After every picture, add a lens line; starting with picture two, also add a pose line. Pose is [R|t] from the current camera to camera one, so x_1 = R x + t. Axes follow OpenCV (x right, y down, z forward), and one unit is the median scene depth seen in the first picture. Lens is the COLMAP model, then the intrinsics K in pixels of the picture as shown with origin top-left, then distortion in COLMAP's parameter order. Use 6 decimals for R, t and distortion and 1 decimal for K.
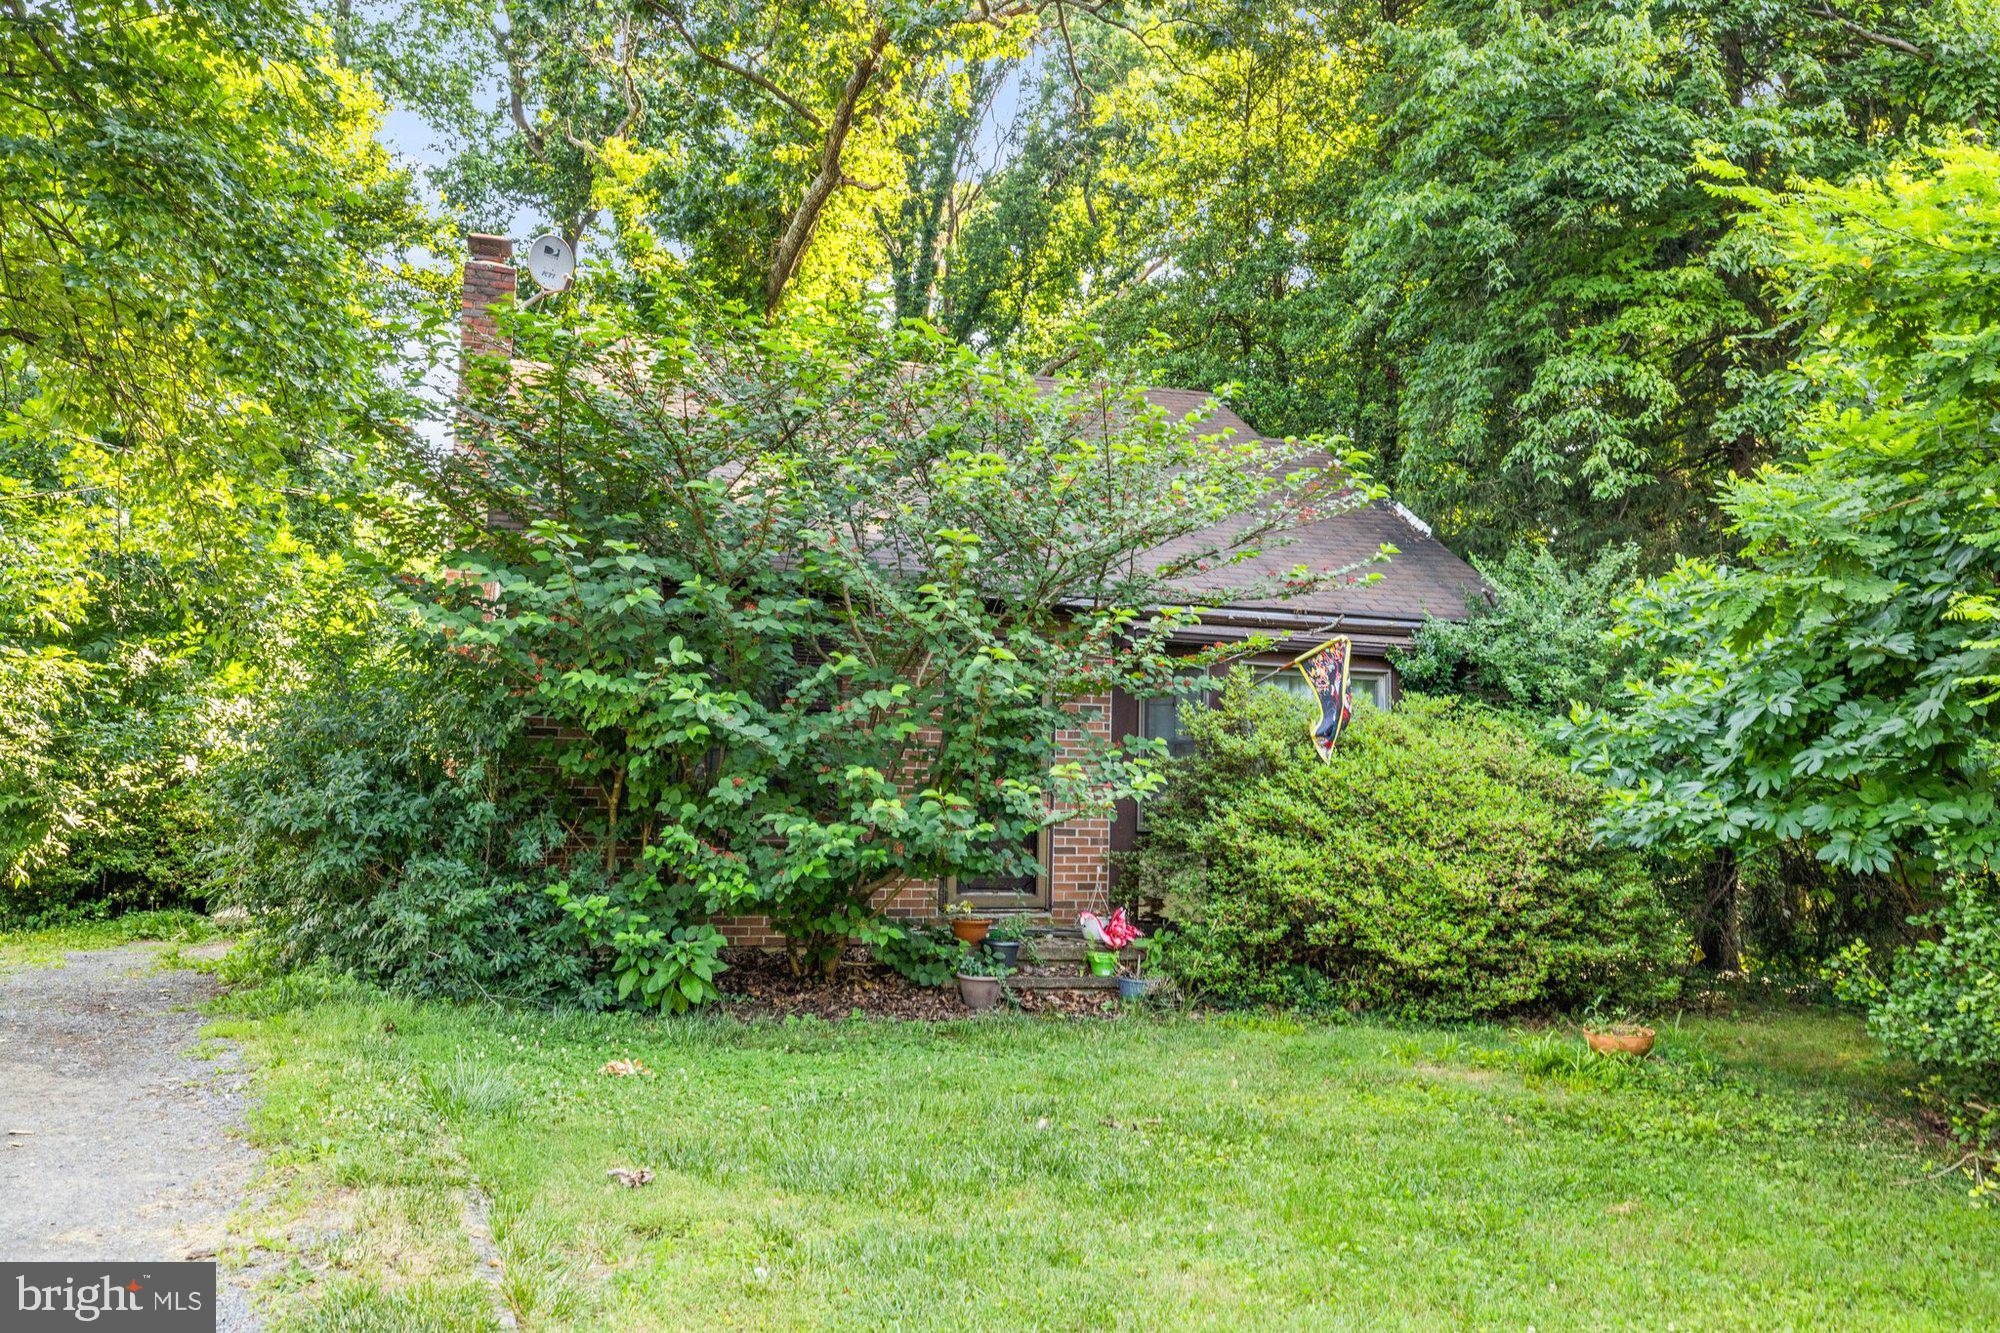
lens RADIAL K [[1637.4, 0, 1000.0], [0, 1637.4, 666.5], [0, 0, 1]] dist [-0.002625, 0.000358]
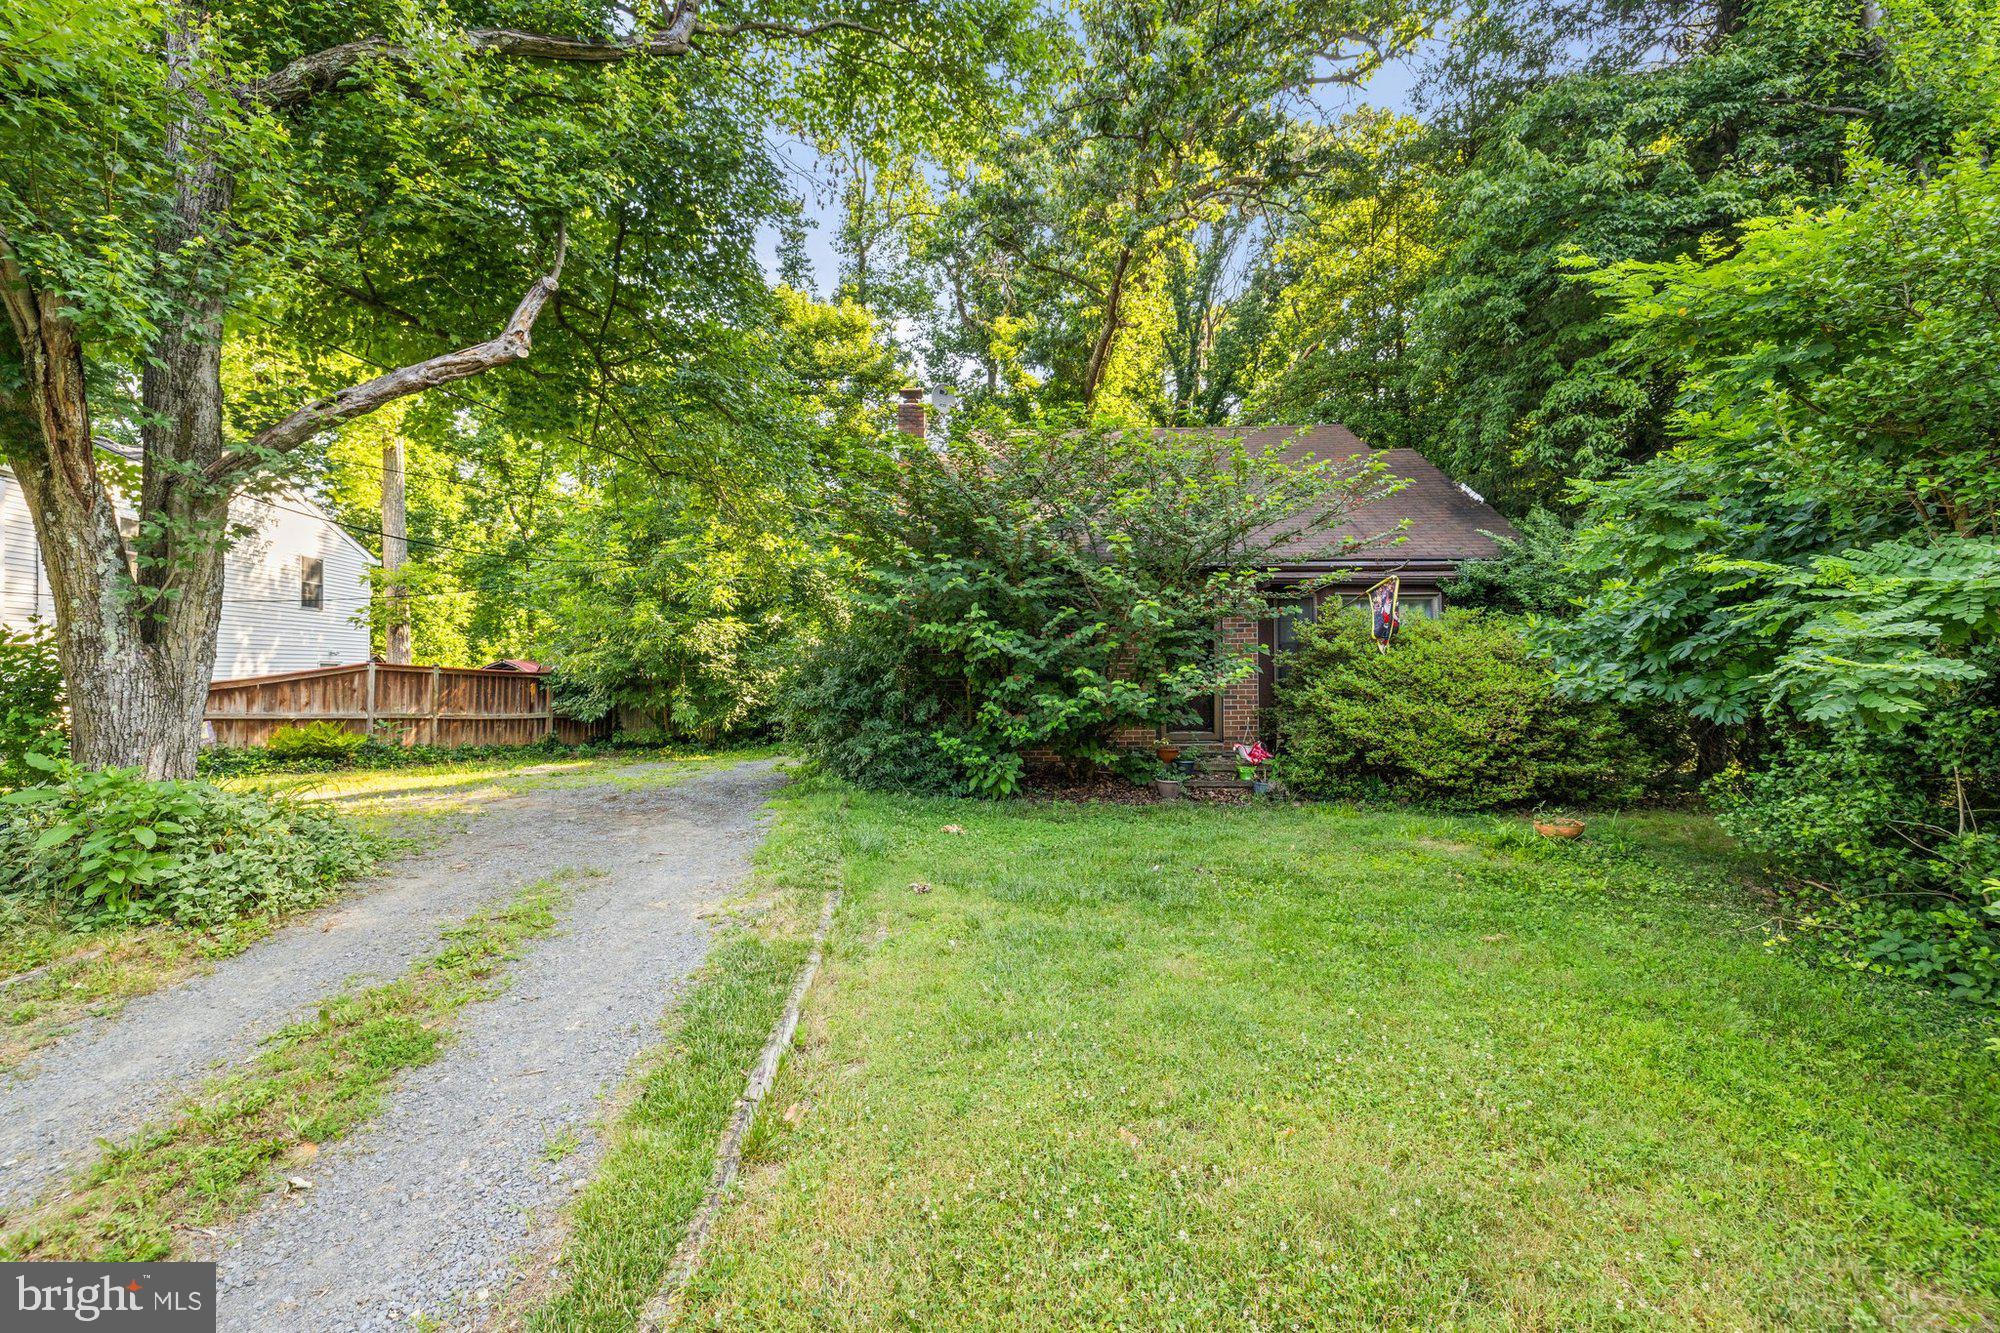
lens RADIAL K [[907.2, 0, 966.6], [0, 907.2, 668.2], [0, 0, 1]] dist [-0.001955, 0.006463]
pose [[0.945562, -0.029091, -0.324139, 0.103836], [0.054340, 0.996128, 0.069117, -0.013141], [0.320873, -0.082968, 0.943481, 0.005801]]
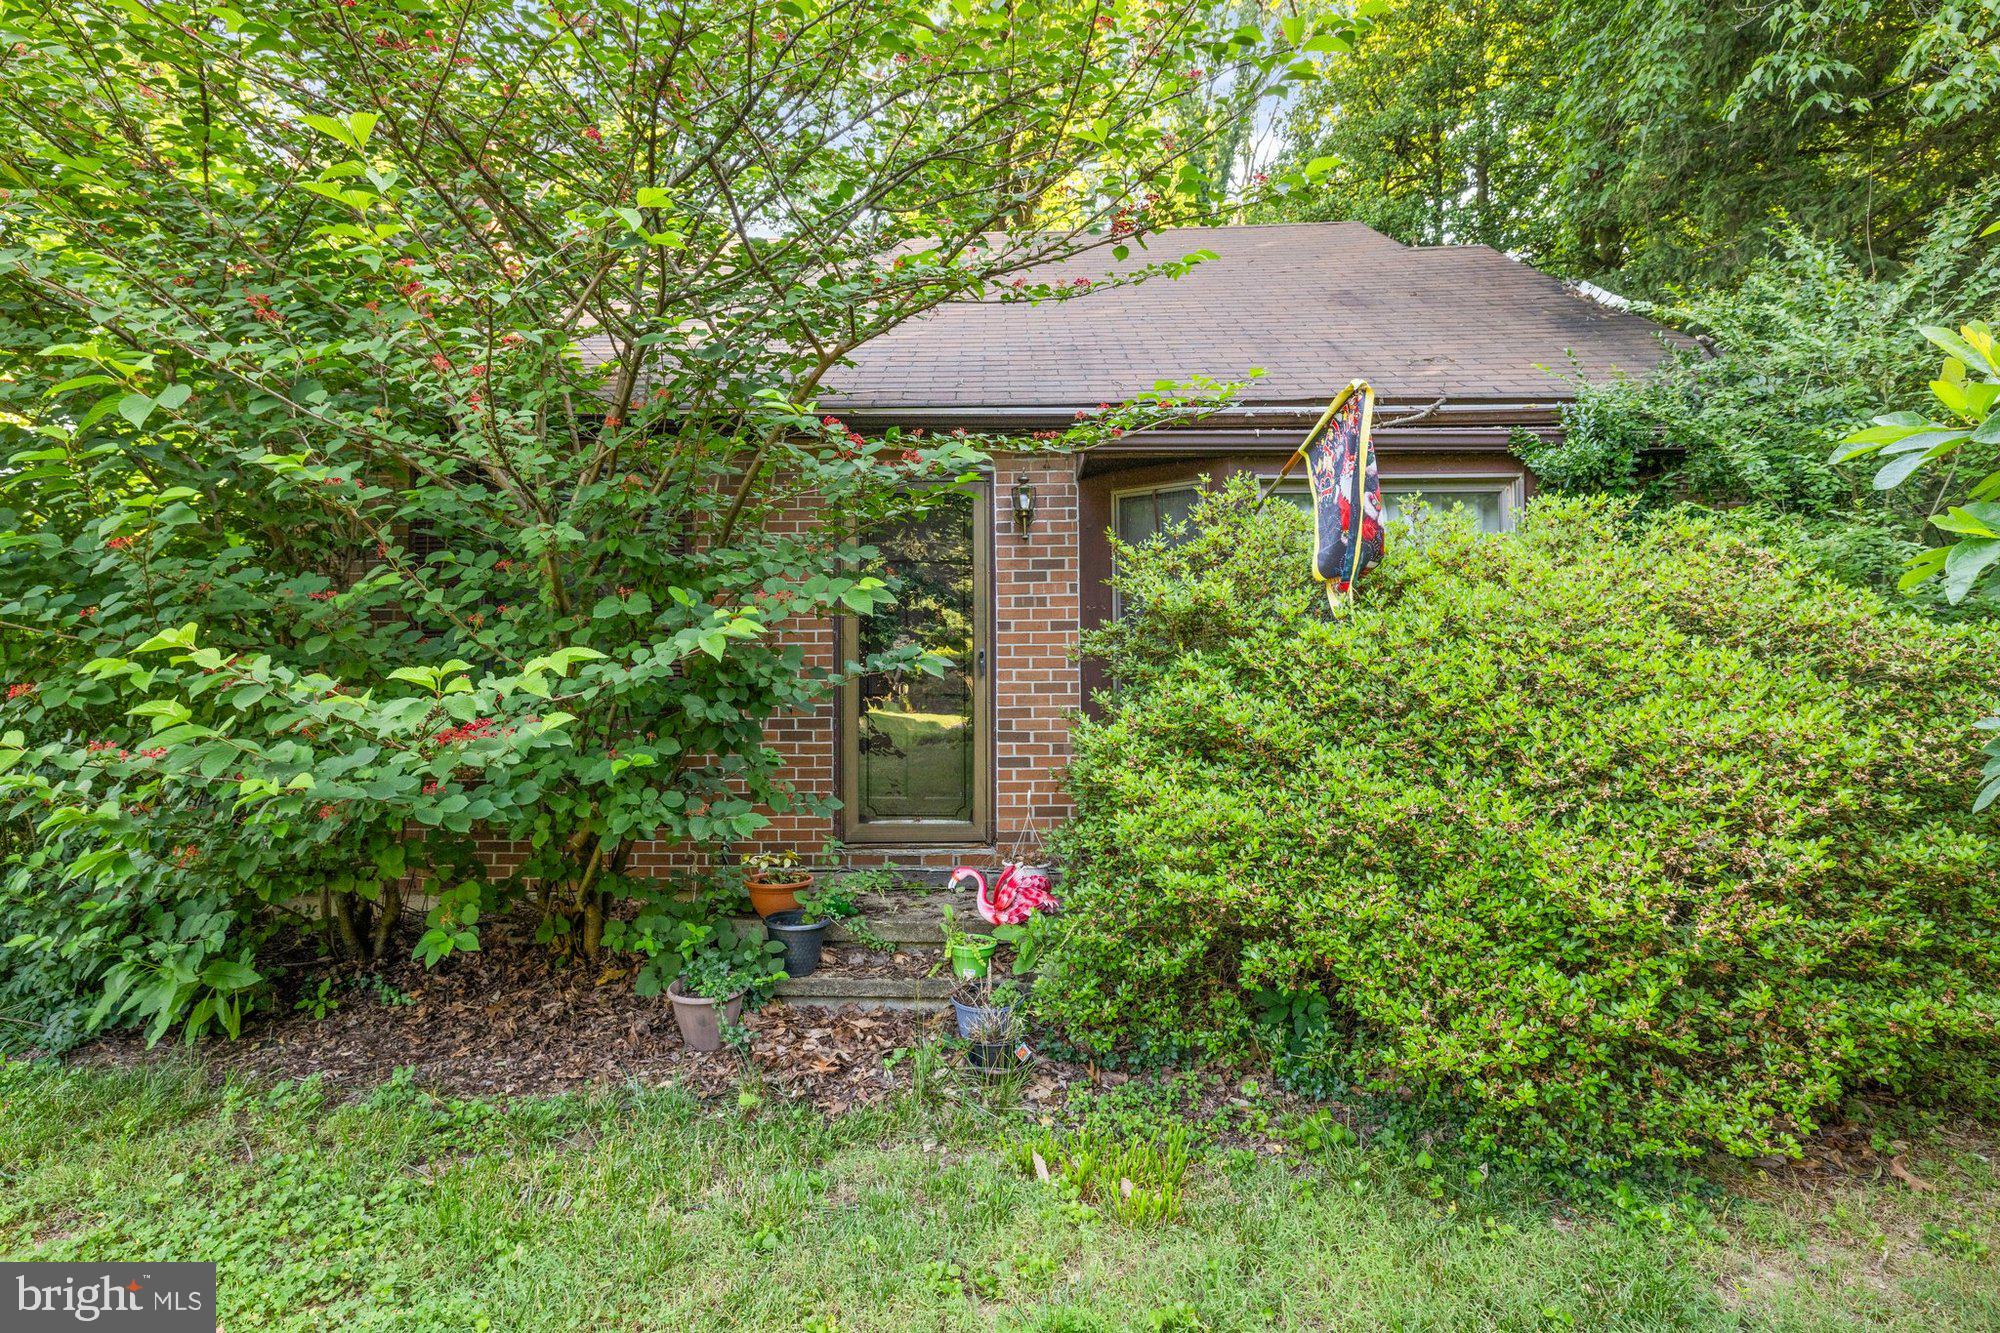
lens RADIAL K [[1018.0, 0, 997.7], [0, 1018.0, 653.7], [0, 0, 1]] dist [-0.002537, -0.001165]
pose [[0.933456, -0.036106, -0.356870, 0.229369], [0.055778, 0.997429, 0.044983, 0.051904], [0.354329, -0.061895, 0.933070, 0.685494]]
